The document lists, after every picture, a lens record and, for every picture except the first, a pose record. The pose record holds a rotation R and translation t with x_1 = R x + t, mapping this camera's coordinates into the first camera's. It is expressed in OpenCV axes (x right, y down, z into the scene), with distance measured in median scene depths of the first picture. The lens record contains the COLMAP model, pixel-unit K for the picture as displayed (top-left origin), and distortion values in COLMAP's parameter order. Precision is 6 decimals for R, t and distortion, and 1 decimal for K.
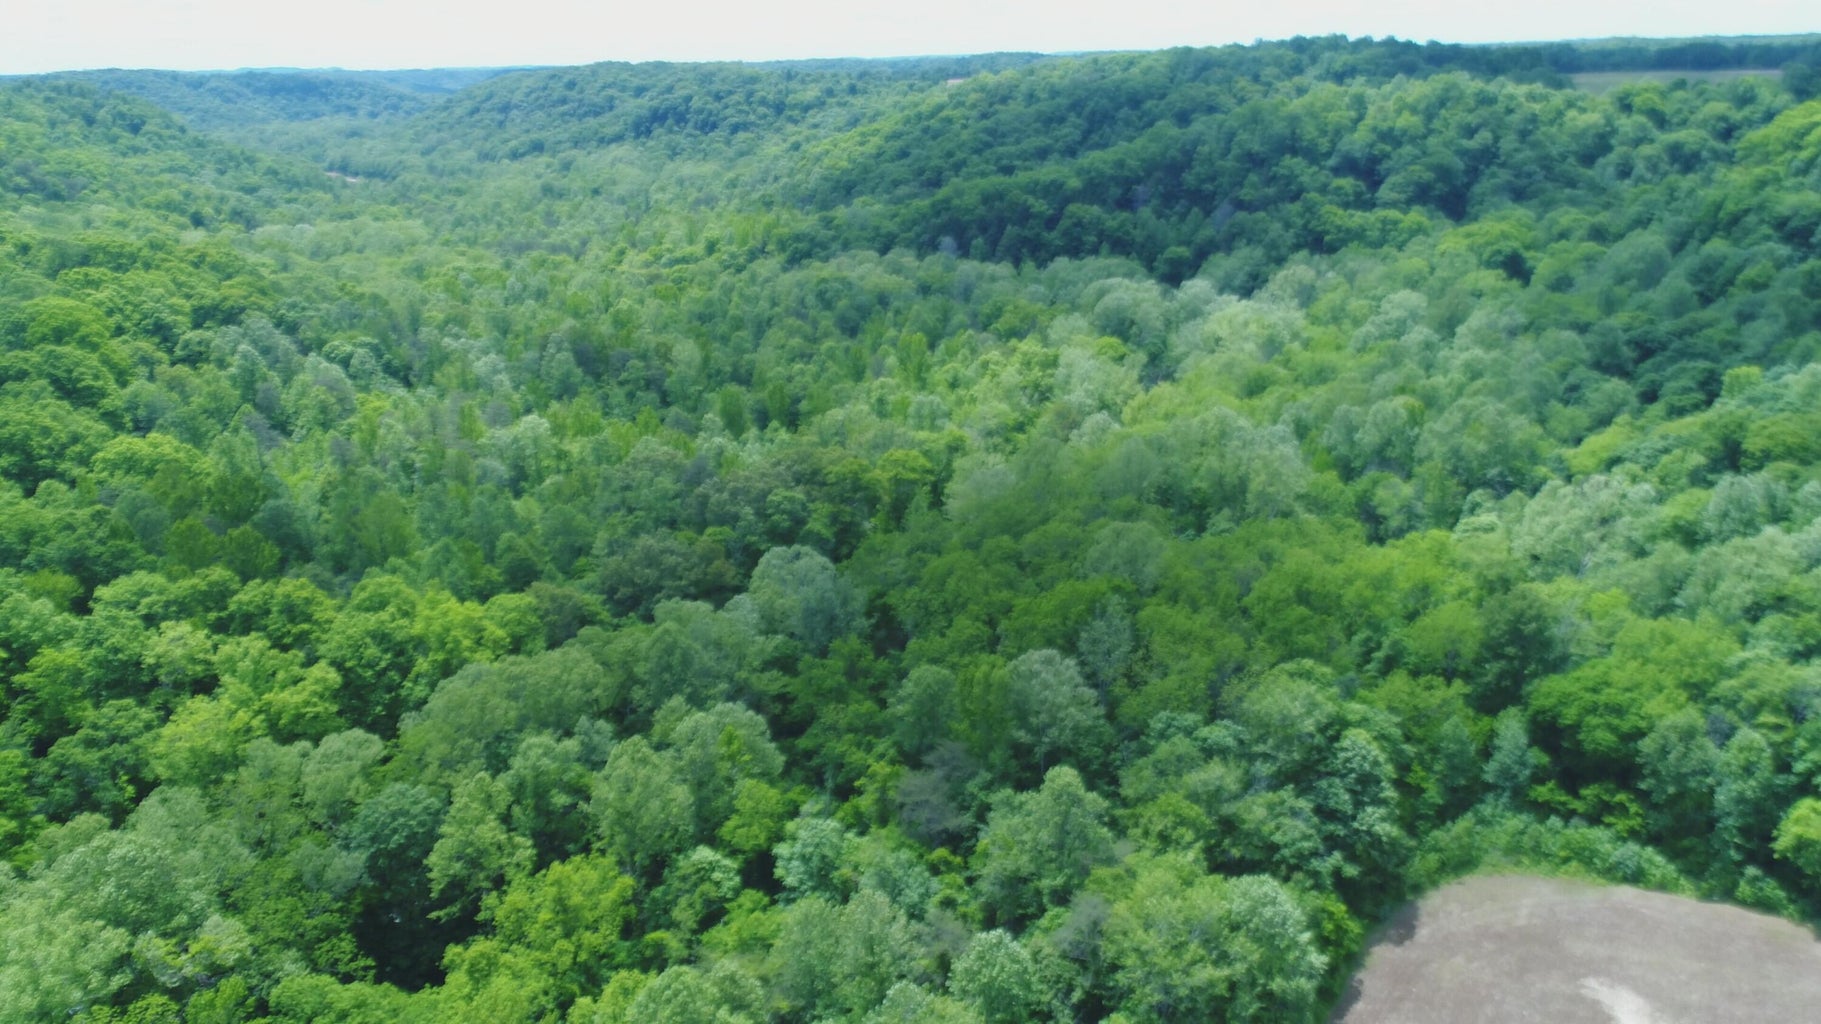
lens RADIAL K [[1274.1, 0, 909.2], [0, 1274.1, 504.4], [0, 0, 1]] dist [0.000401, 0.001039]
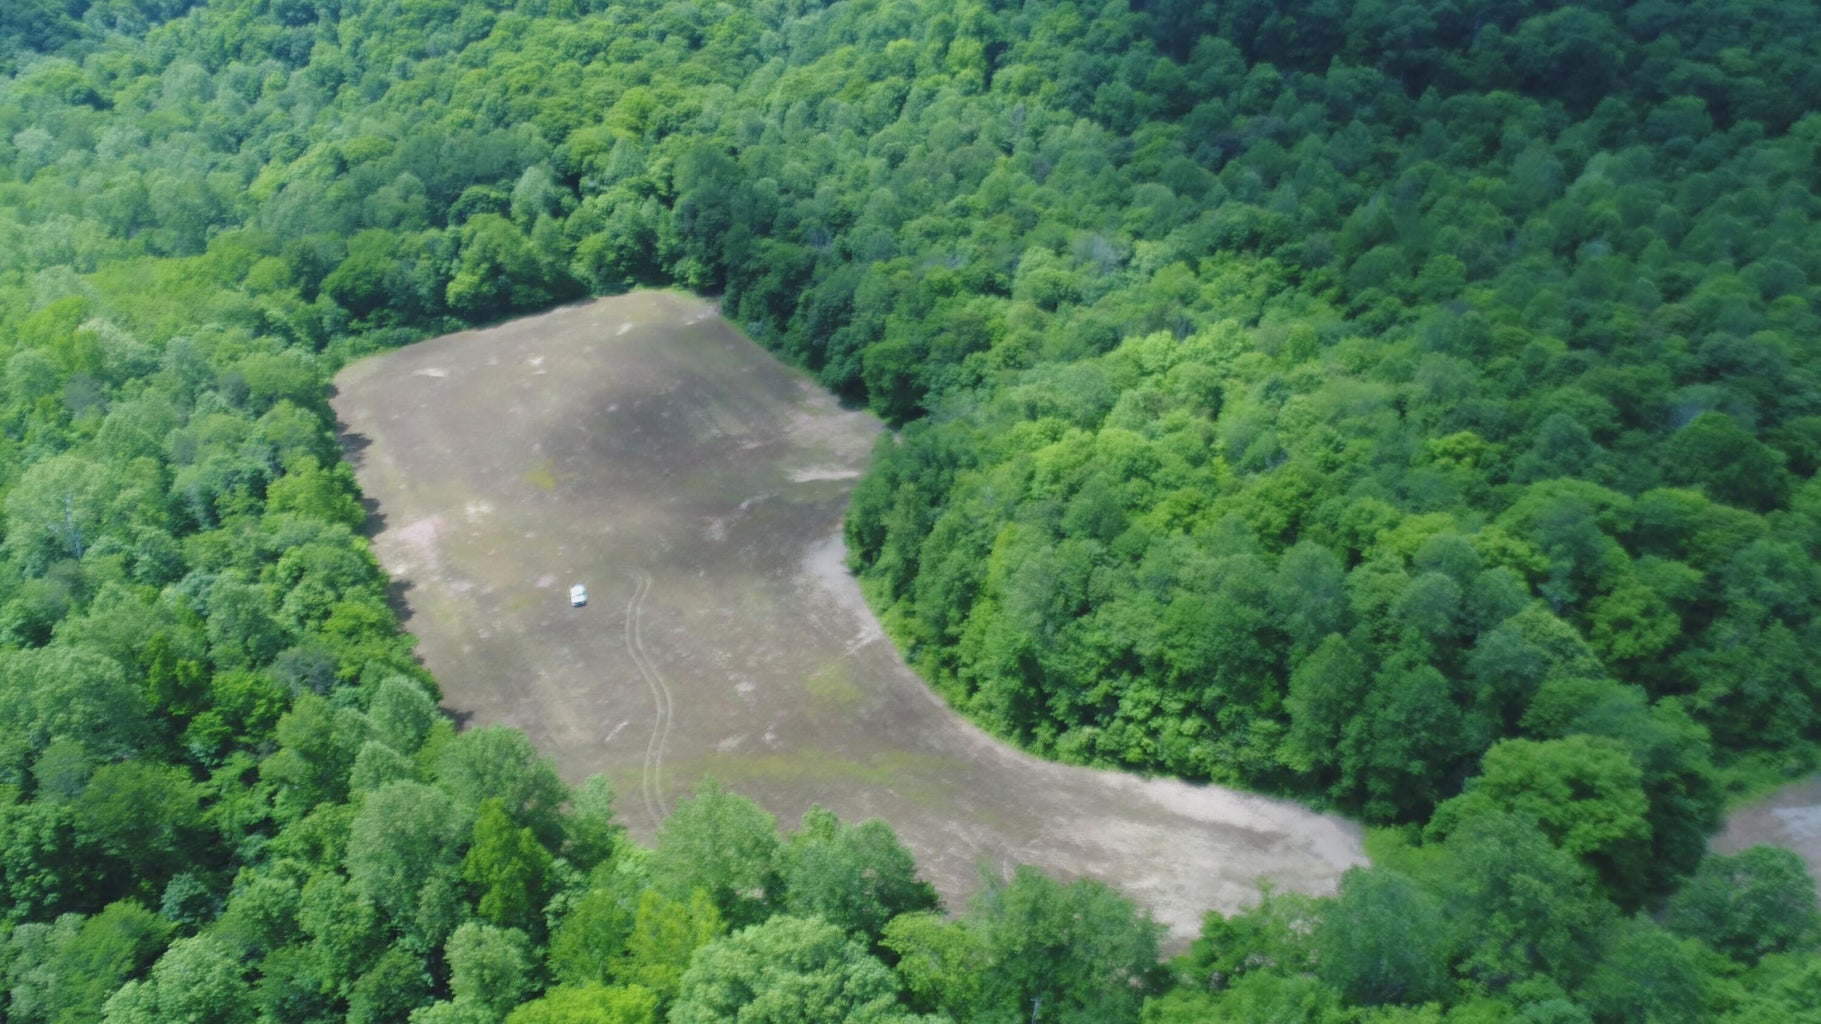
lens RADIAL K [[1274.1, 0, 904.3], [0, 1274.1, 527.0], [0, 0, 1]] dist [0.000401, 0.001039]
pose [[0.447456, -0.391723, 0.803951, -0.289909], [0.292365, 0.913644, 0.282448, 0.065923], [-0.845166, 0.108664, 0.523341, -0.260495]]
